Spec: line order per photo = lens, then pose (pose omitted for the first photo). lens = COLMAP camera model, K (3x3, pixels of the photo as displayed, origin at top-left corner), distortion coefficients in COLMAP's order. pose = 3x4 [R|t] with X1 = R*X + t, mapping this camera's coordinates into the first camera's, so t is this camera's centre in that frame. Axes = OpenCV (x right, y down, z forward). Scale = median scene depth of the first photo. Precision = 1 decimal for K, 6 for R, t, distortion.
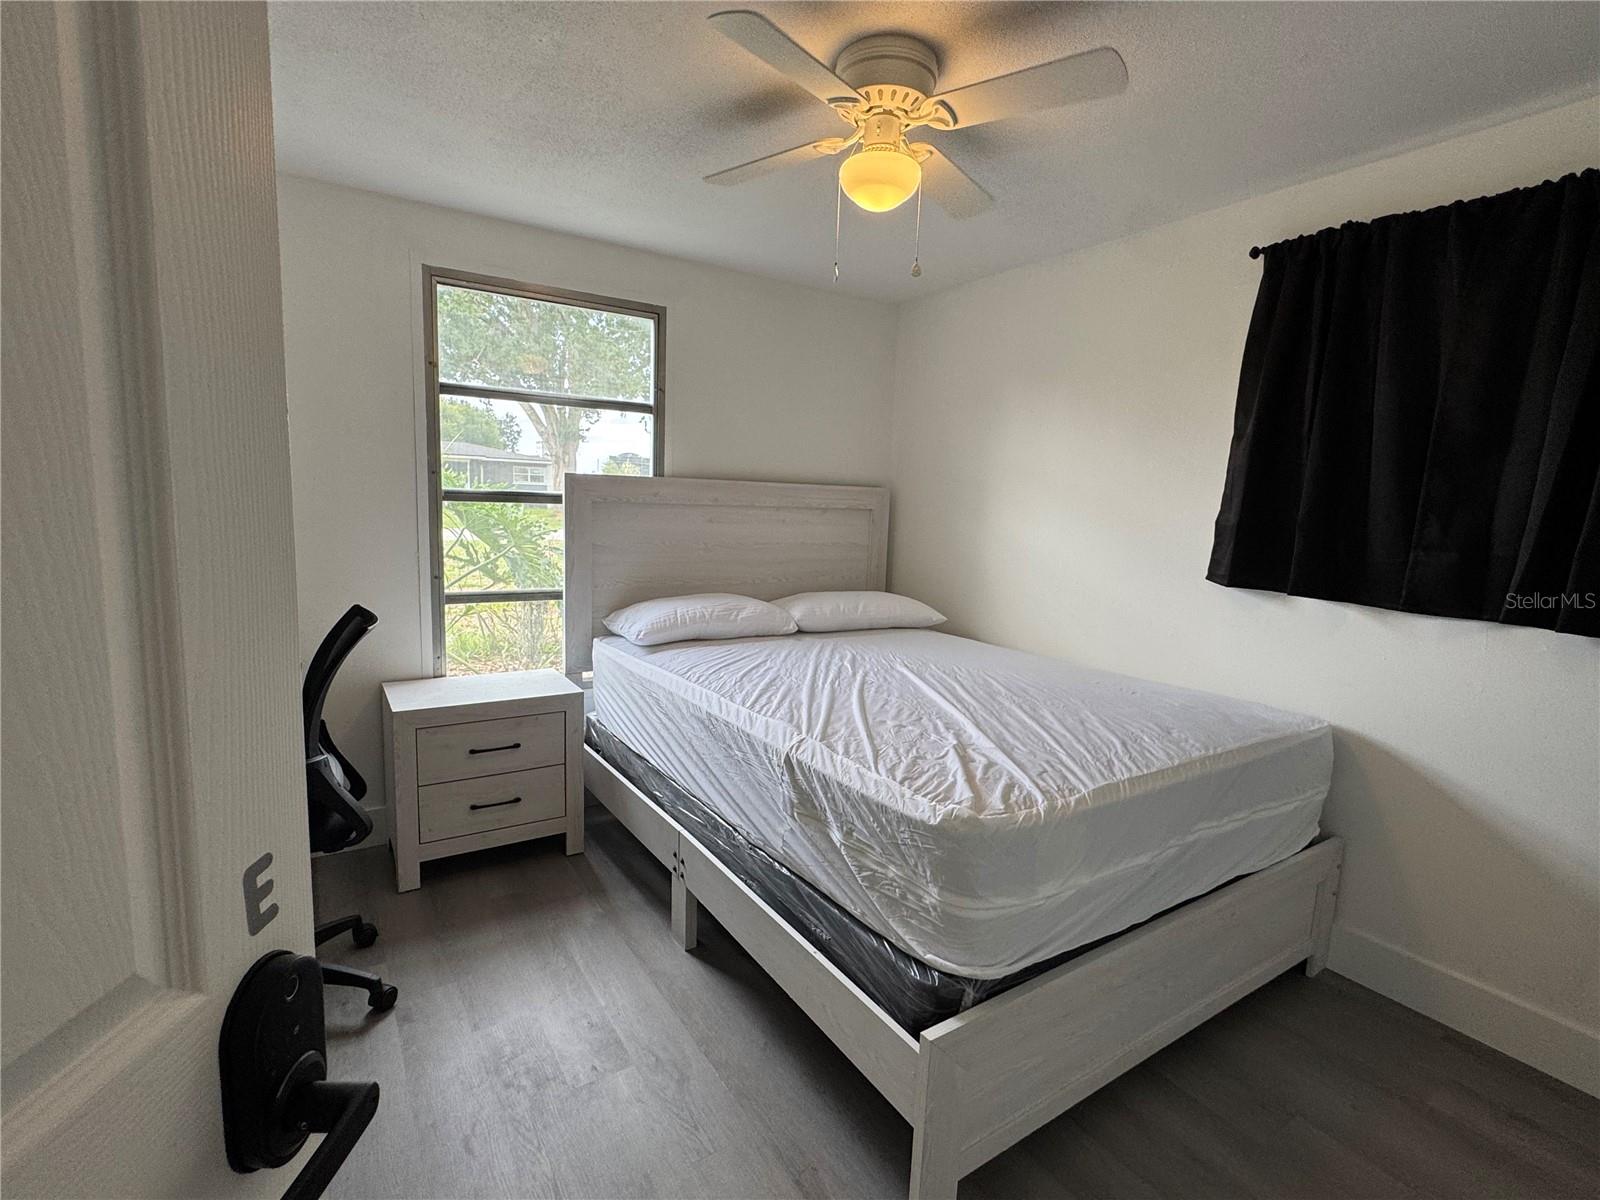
lens RADIAL K [[754.9, 0, 800.0], [0, 754.9, 600.0], [0, 0, 1]] dist [0.000101, -0.000513]
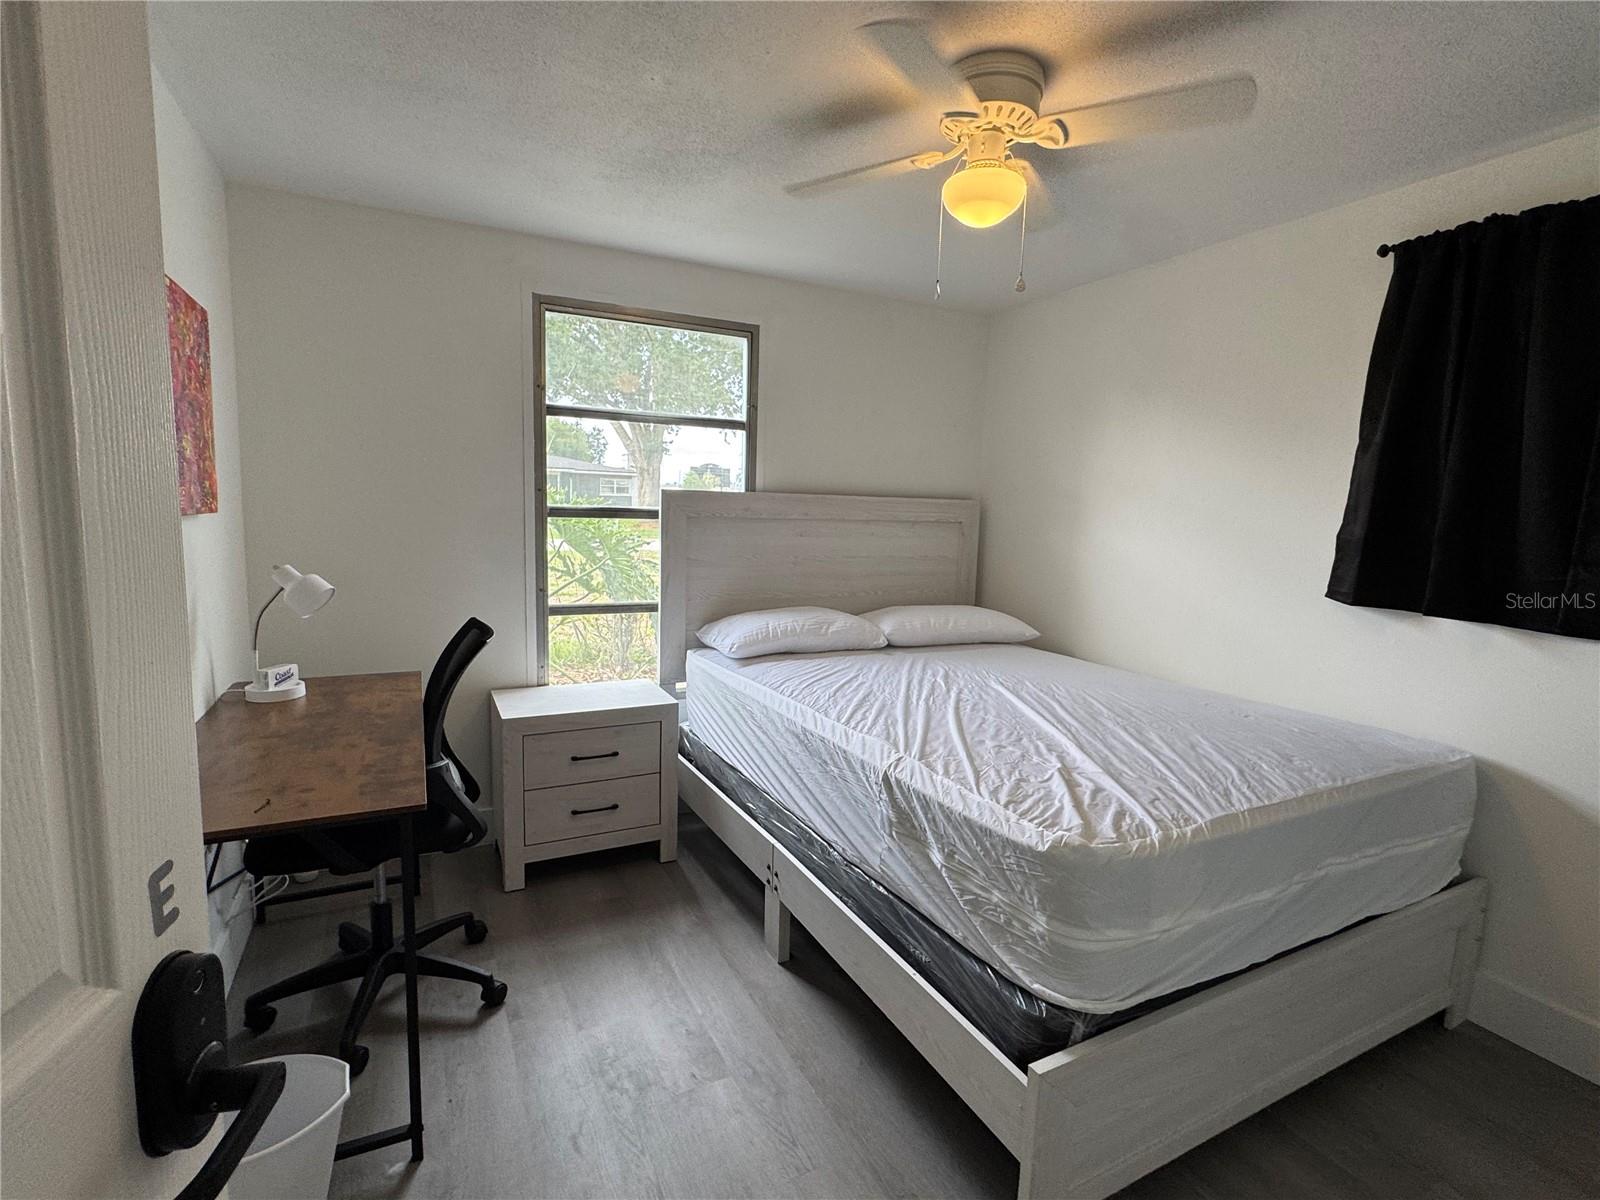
lens RADIAL K [[754.9, 0, 800.0], [0, 754.9, 600.0], [0, 0, 1]] dist [0.000101, -0.000513]
pose [[0.994829, 0.005967, -0.101385, -0.026745], [-0.007123, 0.999914, -0.011052, -0.010518], [0.101311, 0.011717, 0.994786, -0.005676]]
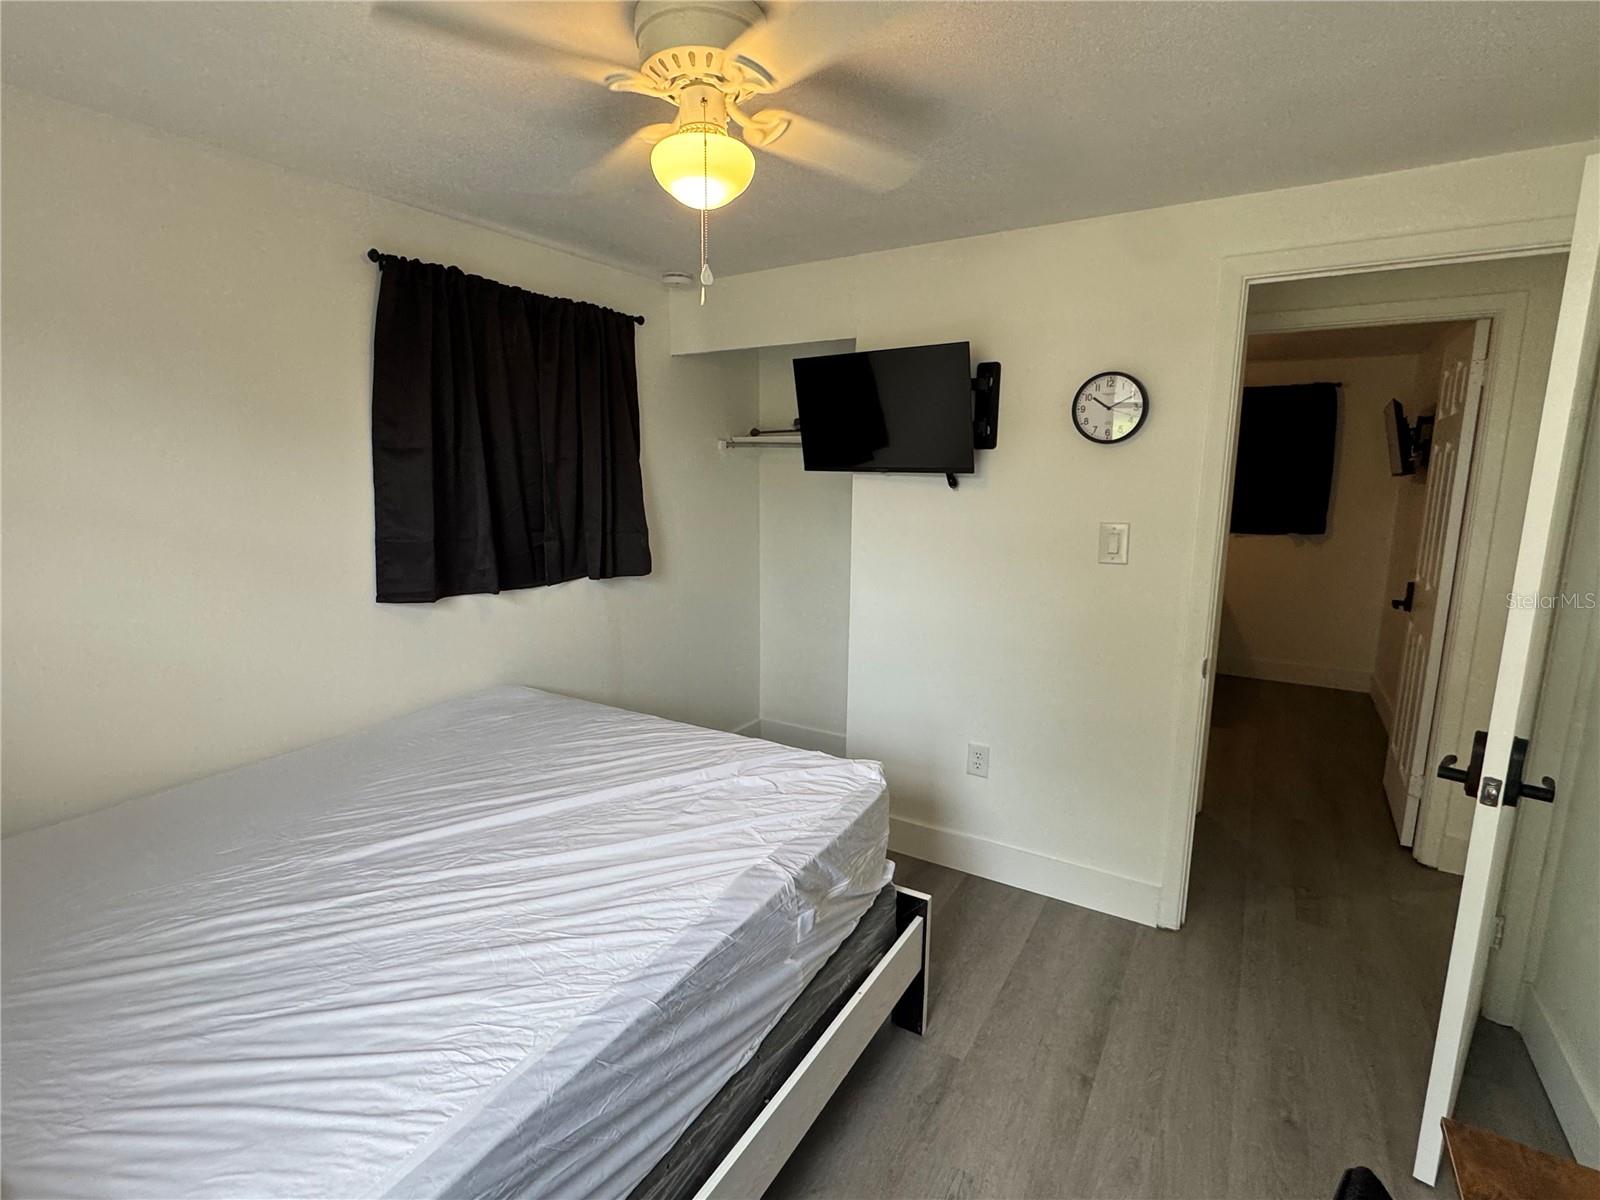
lens RADIAL K [[760.3, 0, 800.0], [0, 760.3, 600.0], [0, 0, 1]] dist [-0.009749, -0.000206]
pose [[-0.435229, -0.188974, 0.880264, -0.632274], [0.092703, 0.963121, 0.252596, -0.272059], [-0.895534, 0.191540, -0.401660, 1.152740]]
